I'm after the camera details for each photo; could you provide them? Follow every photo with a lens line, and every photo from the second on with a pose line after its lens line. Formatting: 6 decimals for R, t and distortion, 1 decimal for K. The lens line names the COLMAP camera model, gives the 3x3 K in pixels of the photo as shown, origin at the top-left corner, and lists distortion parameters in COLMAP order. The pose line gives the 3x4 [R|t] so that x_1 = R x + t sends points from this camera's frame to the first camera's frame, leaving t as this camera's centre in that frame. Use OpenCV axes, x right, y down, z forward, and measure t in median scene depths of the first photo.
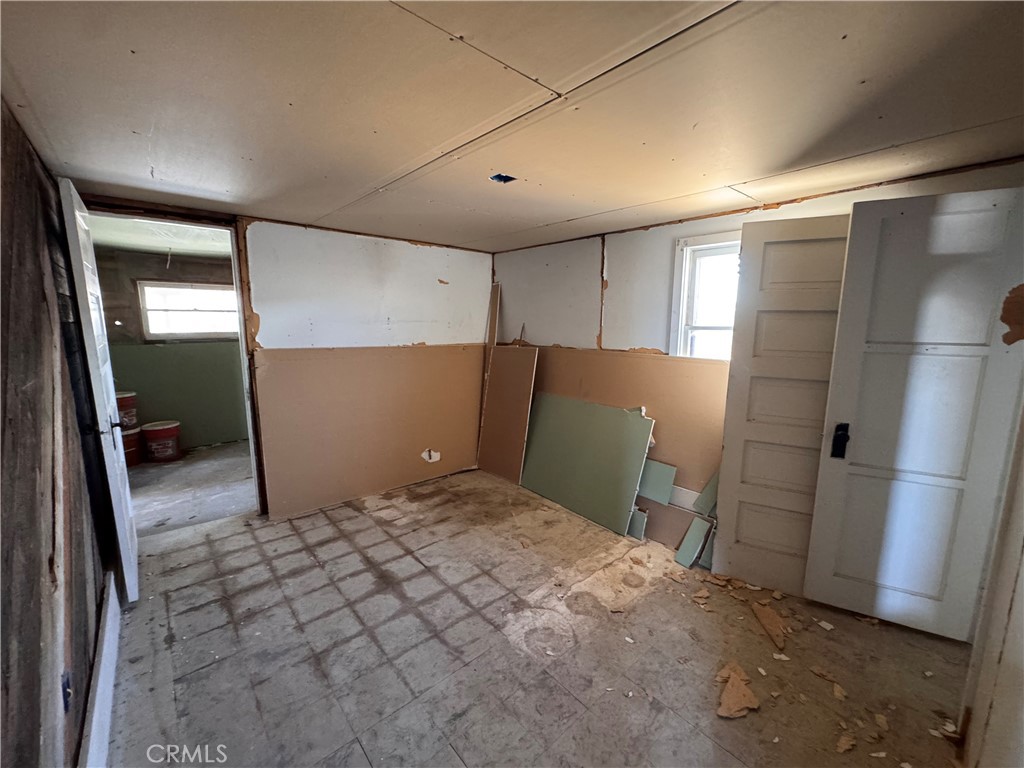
lens RADIAL K [[409.9, 0, 511.5], [0, 409.9, 384.3], [0, 0, 1]] dist [-0.003278, 0.000742]
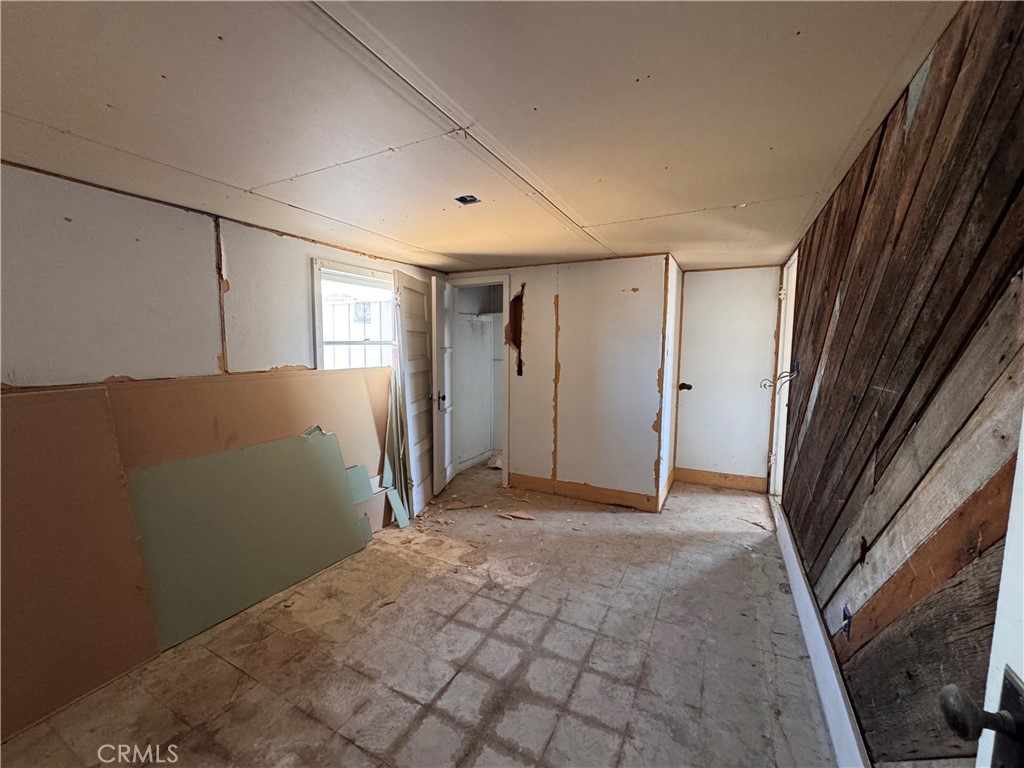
lens RADIAL K [[409.9, 0, 511.9], [0, 409.9, 384.0], [0, 0, 1]] dist [-0.003278, 0.000742]
pose [[-0.355429, -0.095560, 0.929806, -0.951380], [0.141818, 0.977730, 0.154697, -0.162529], [-0.923882, 0.186847, -0.333961, 1.166235]]
